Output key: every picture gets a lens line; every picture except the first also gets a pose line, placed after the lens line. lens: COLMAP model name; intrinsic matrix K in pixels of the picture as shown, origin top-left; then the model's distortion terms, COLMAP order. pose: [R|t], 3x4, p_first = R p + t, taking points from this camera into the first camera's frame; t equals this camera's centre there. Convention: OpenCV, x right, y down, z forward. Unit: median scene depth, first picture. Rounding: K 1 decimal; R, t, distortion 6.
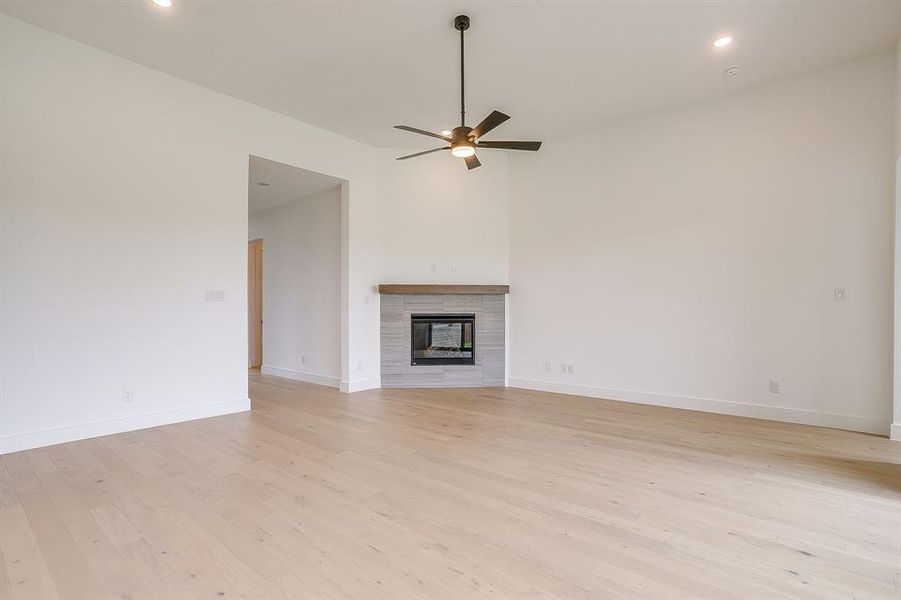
lens RADIAL K [[453.3, 0, 448.4], [0, 453.3, 304.0], [0, 0, 1]] dist [-0.029806, 0.002142]
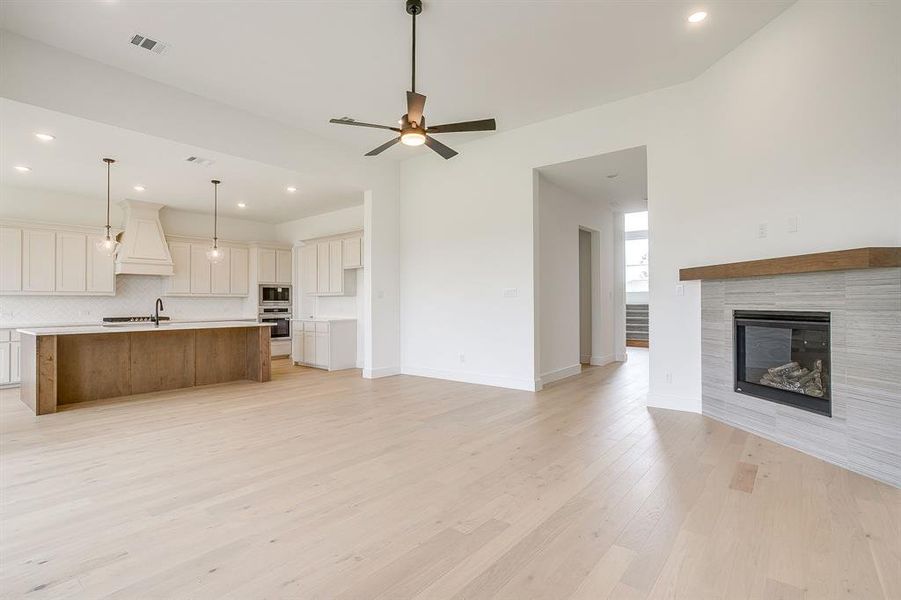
lens RADIAL K [[453.3, 0, 444.2], [0, 453.3, 297.3], [0, 0, 1]] dist [-0.029806, 0.002142]
pose [[-0.013662, -0.012905, -0.999823, 0.552956], [0.014771, 0.999805, -0.013106, 0.005660], [0.999798, -0.014947, -0.013468, 0.602073]]
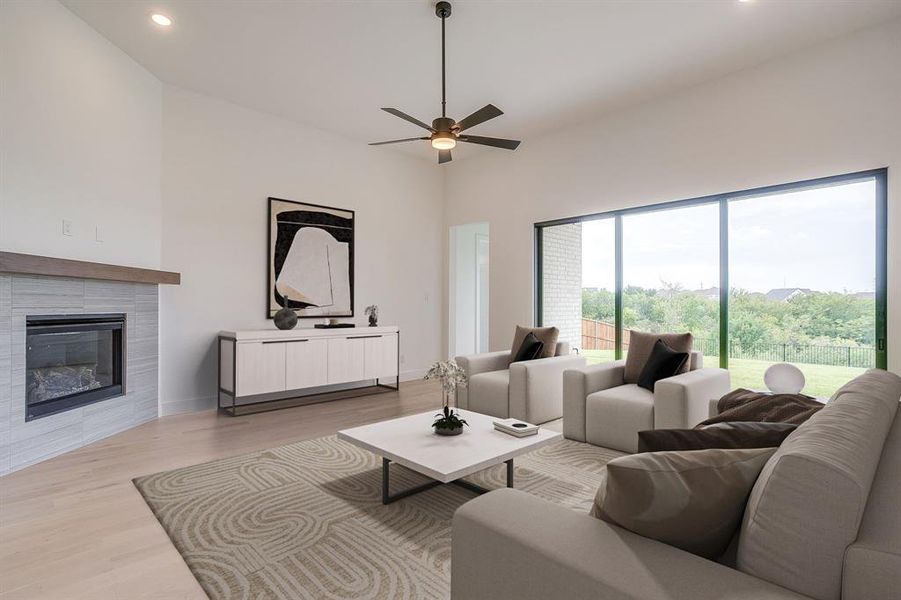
lens RADIAL K [[429.1, 0, 450.6], [0, 429.1, 304.4], [0, 0, 1]] dist [-0.001554, -0.000161]
pose [[0.132041, 0.000285, 0.991244, -0.480869], [-0.015053, 0.999885, 0.001717, 0.001080], [-0.991130, -0.015148, 0.132030, 0.484519]]
